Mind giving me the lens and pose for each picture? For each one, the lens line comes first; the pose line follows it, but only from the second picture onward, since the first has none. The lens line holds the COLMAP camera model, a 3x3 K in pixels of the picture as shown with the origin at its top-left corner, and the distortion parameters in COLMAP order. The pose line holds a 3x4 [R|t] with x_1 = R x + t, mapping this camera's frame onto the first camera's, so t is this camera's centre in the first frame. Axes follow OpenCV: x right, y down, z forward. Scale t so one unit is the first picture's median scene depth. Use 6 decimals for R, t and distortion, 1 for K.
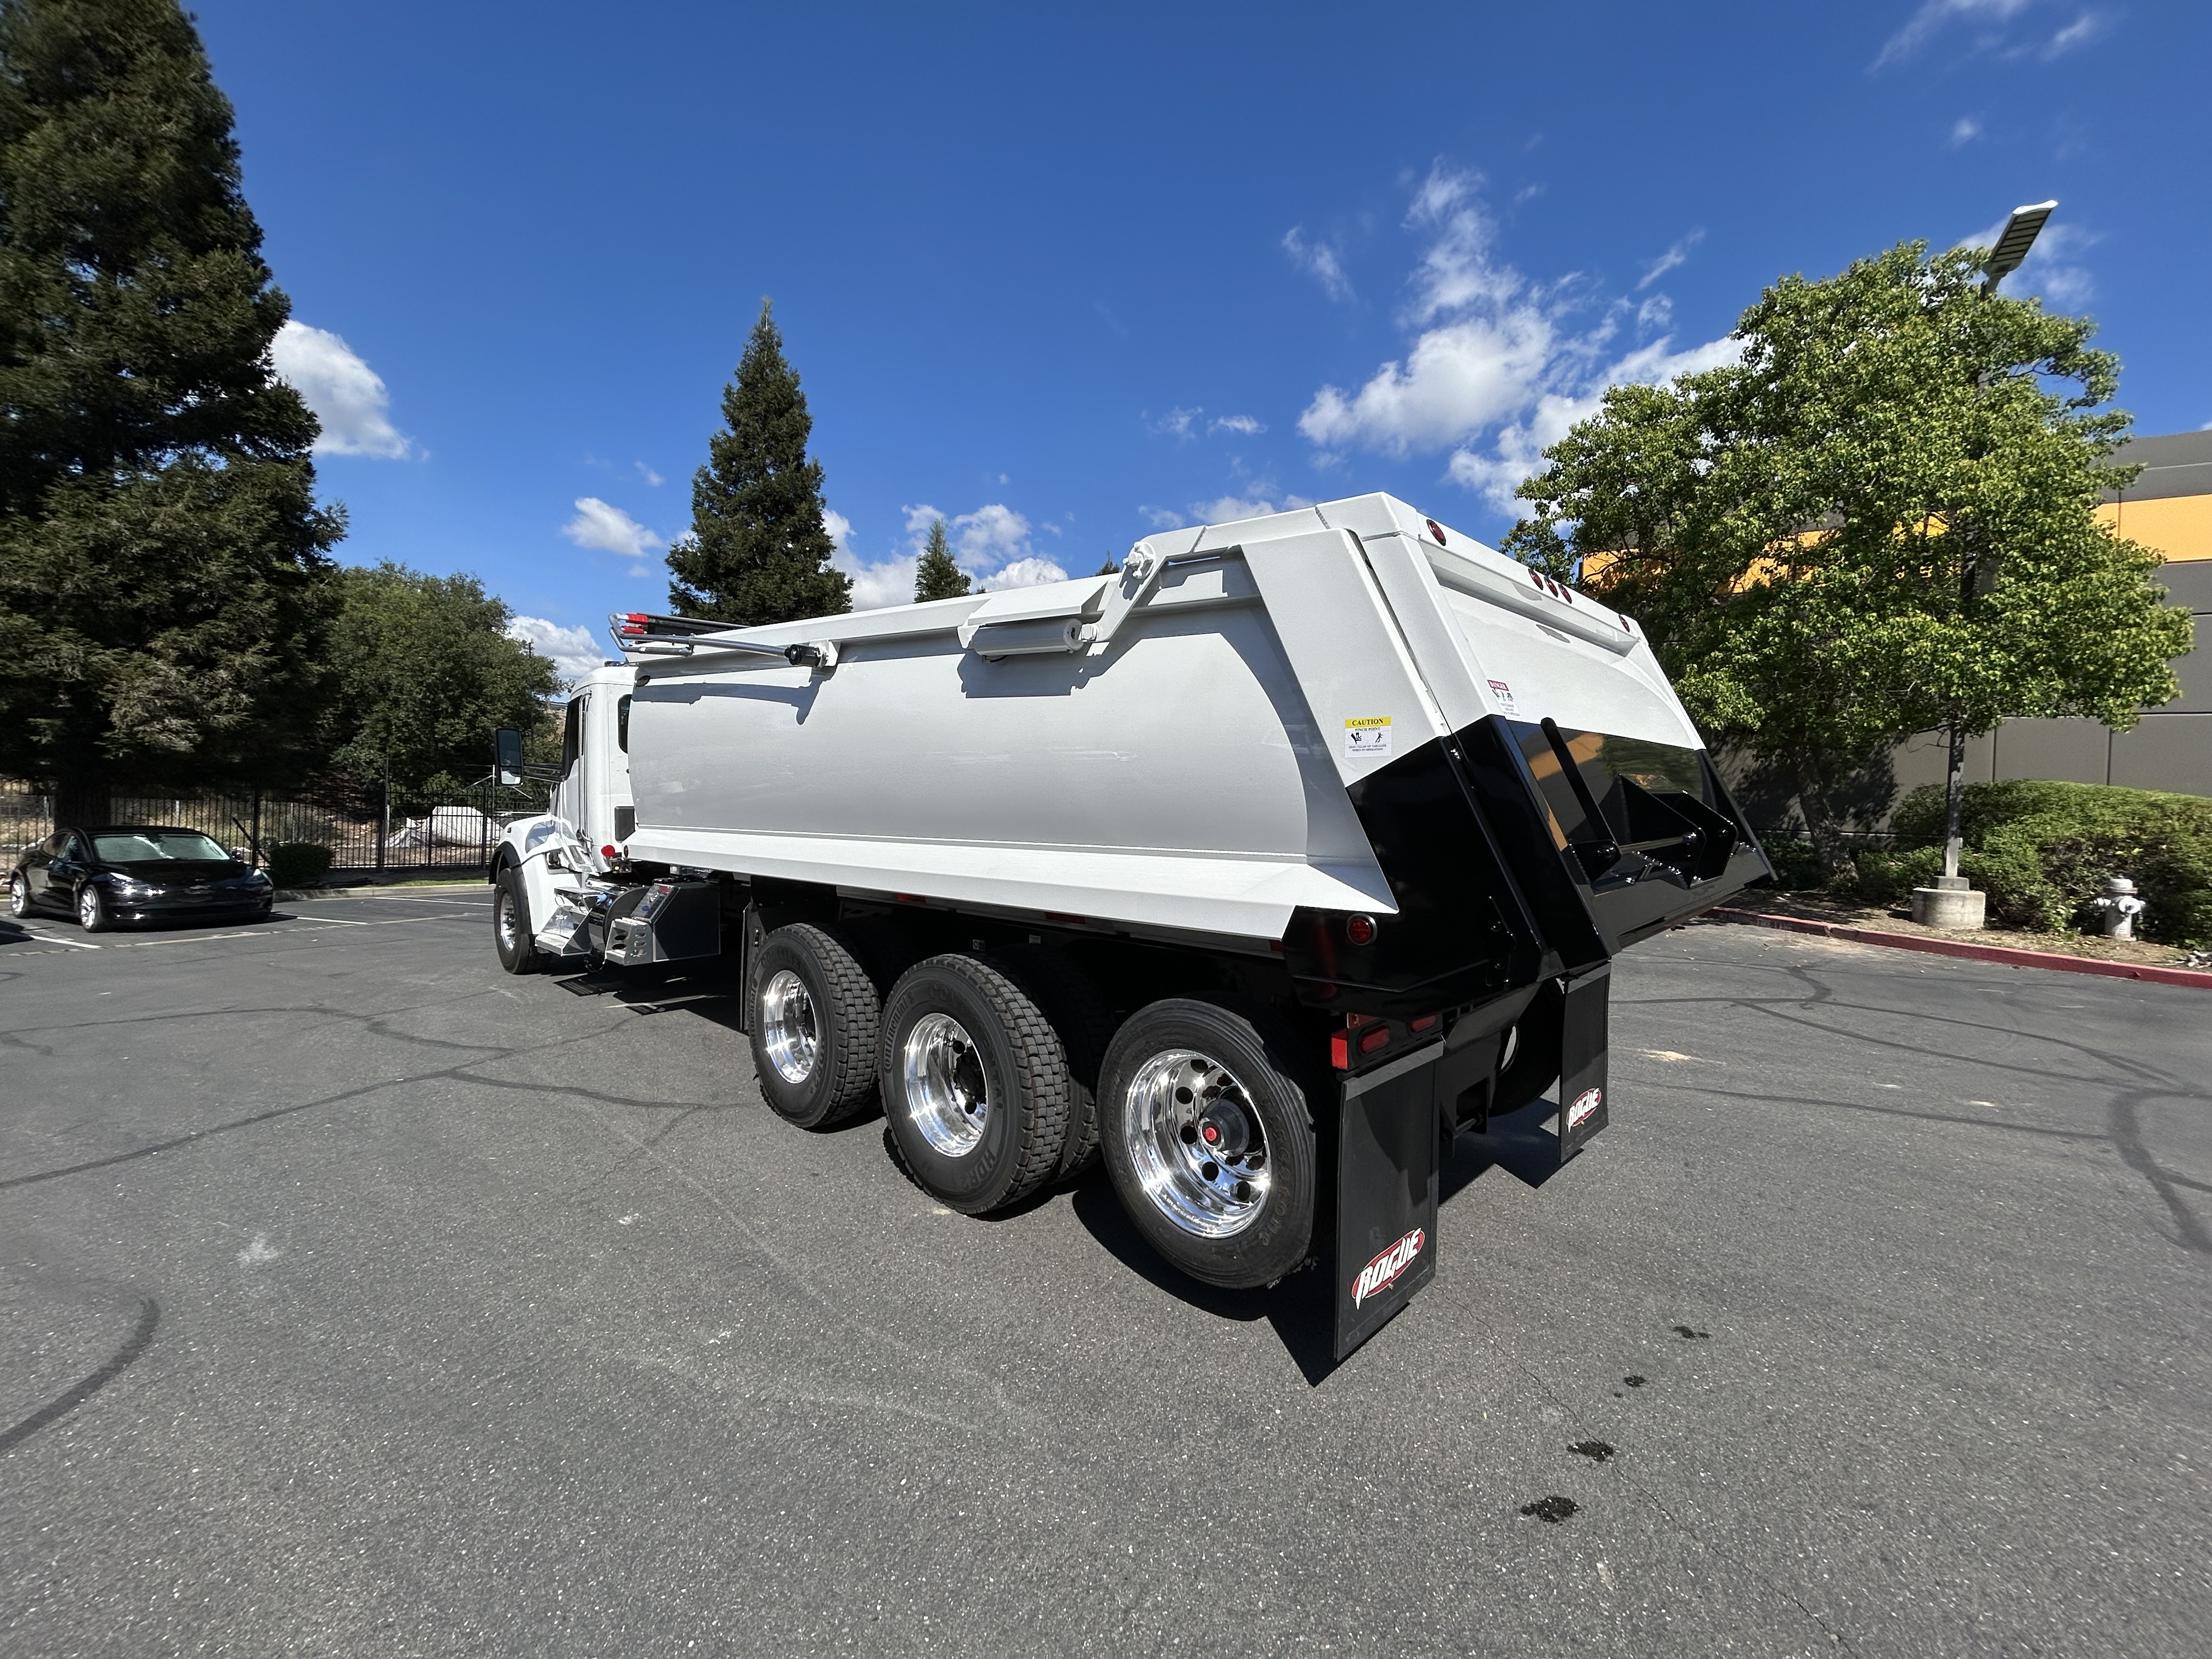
lens RADIAL K [[887.7, 0, 1098.5], [0, 887.7, 828.8], [0, 0, 1]] dist [0.008120, 0.000242]
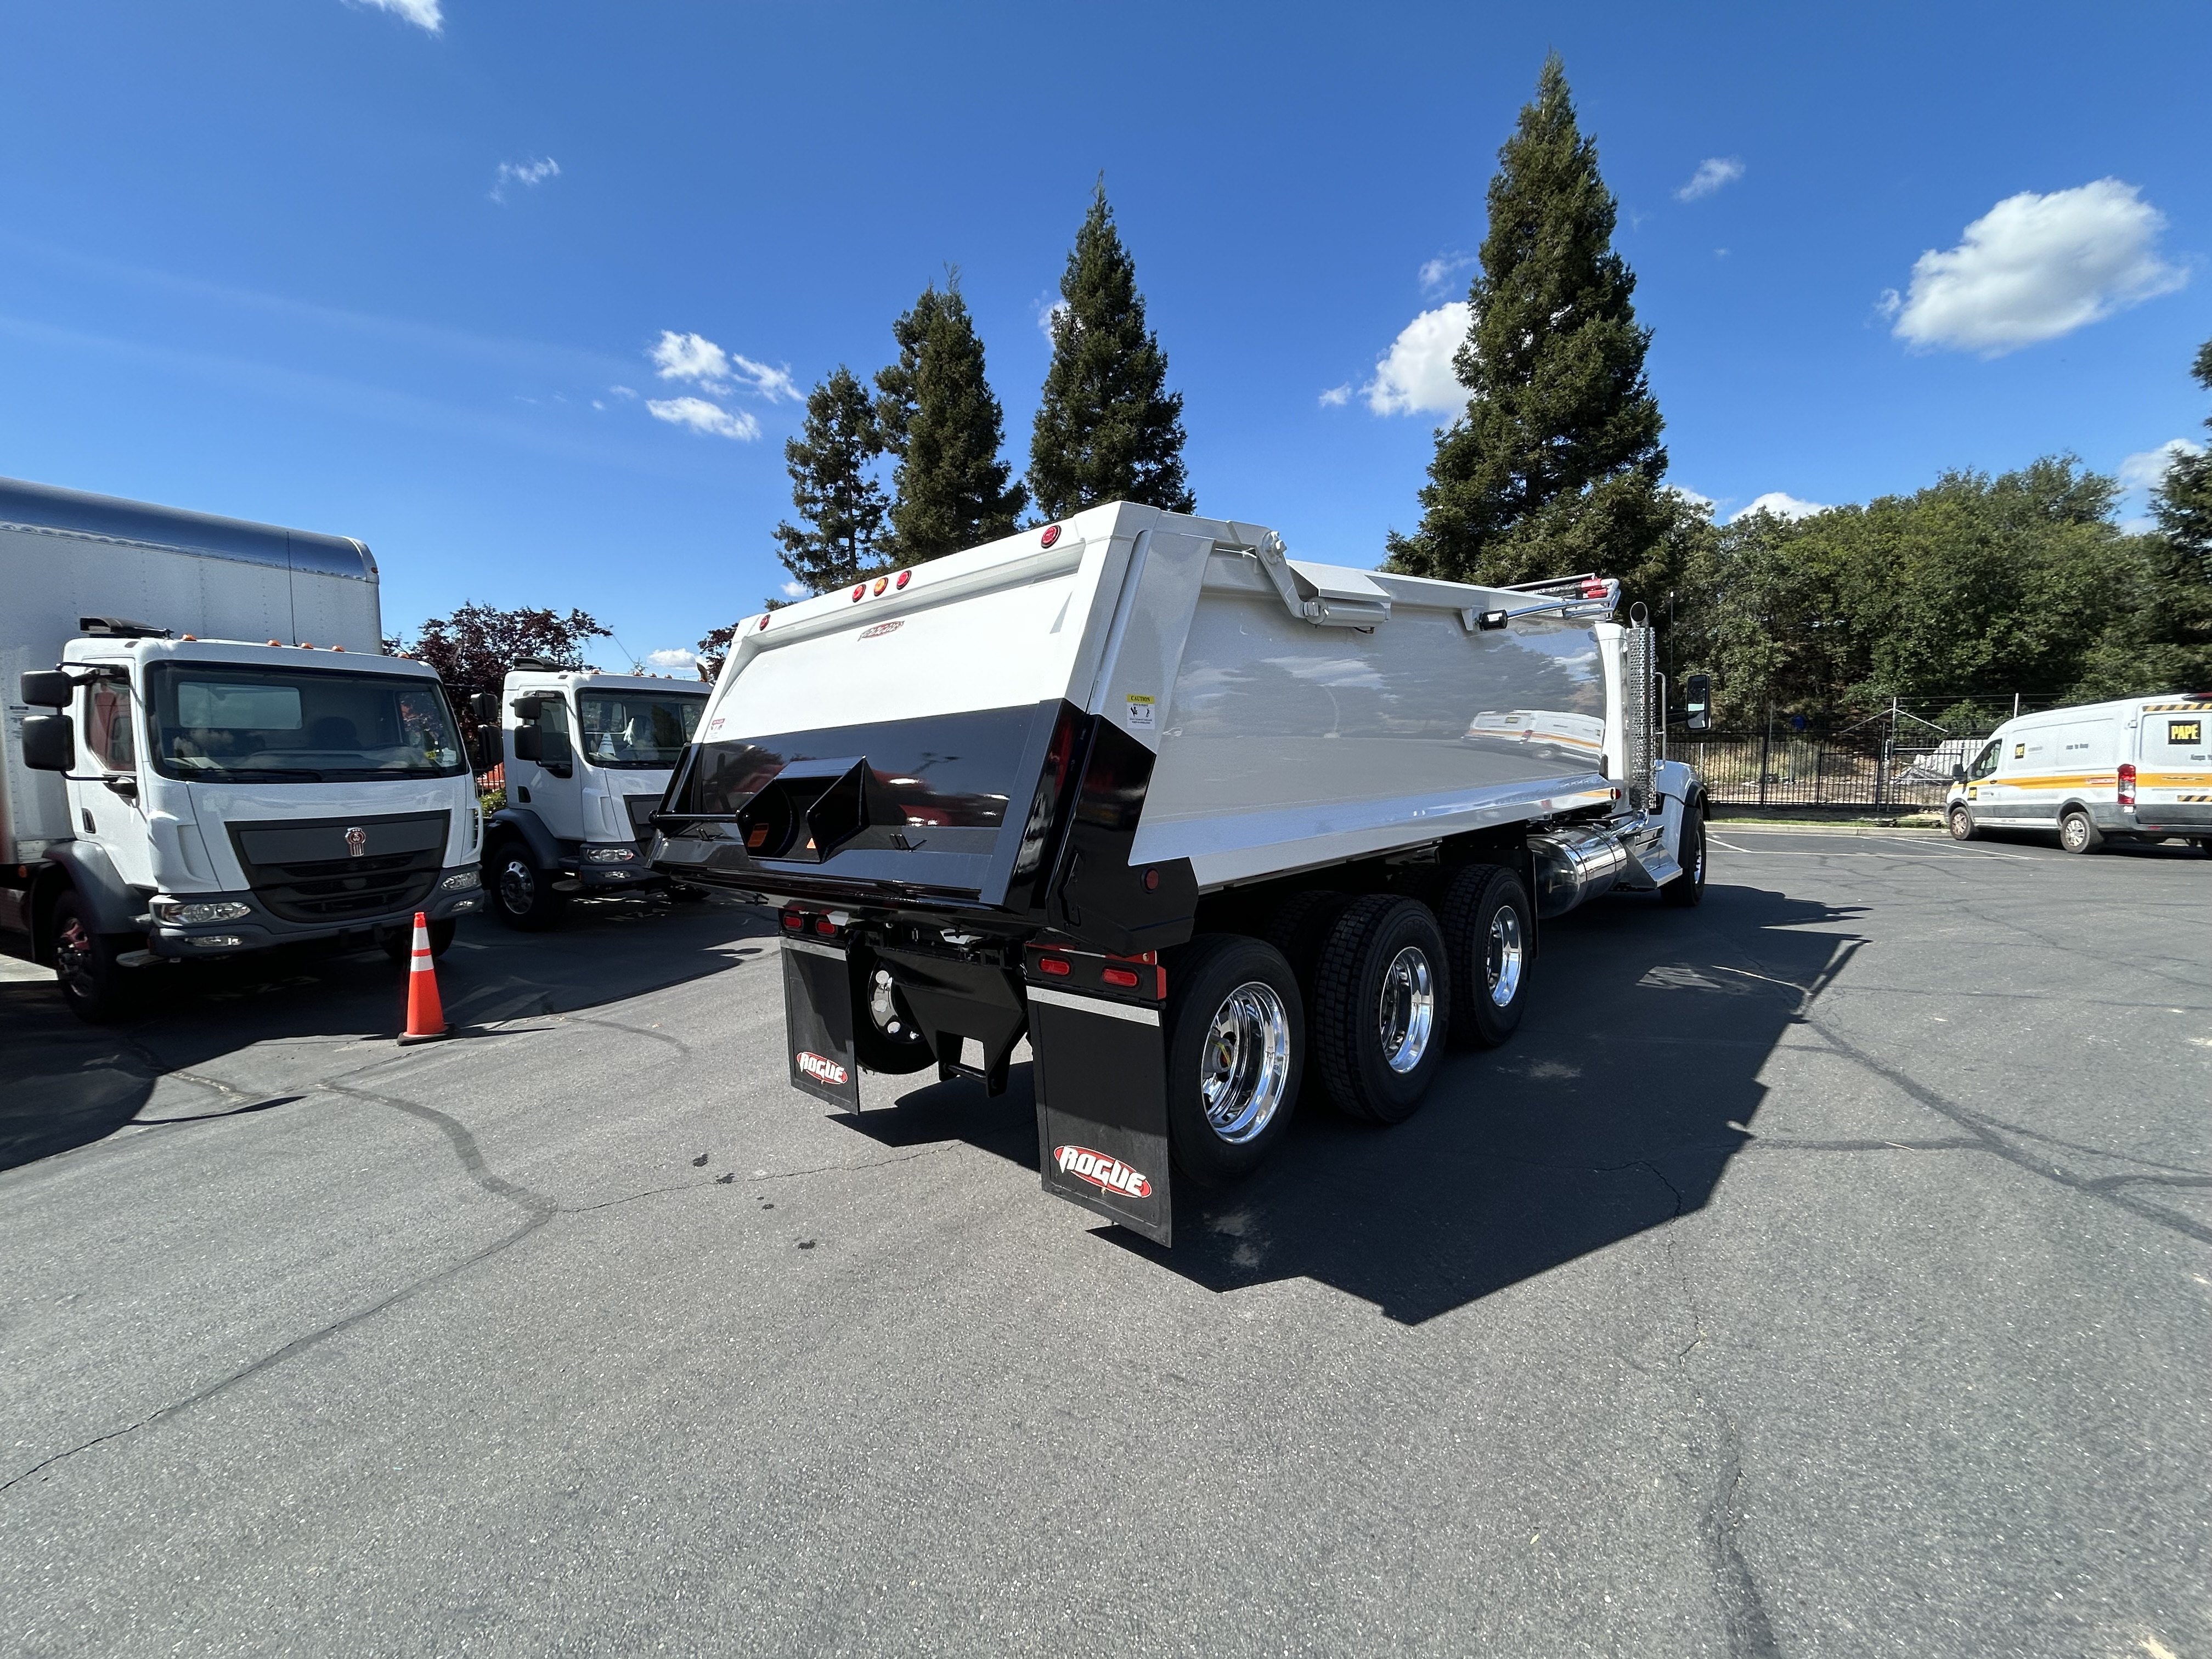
lens RADIAL K [[910.8, 0, 1106.0], [0, 910.8, 829.5], [0, 0, 1]] dist [-0.002635, -0.000261]
pose [[0.020266, 0.066570, -0.997576, 0.171068], [0.008513, 0.997733, 0.066753, -0.004045], [0.999758, -0.009845, 0.019654, 0.130335]]
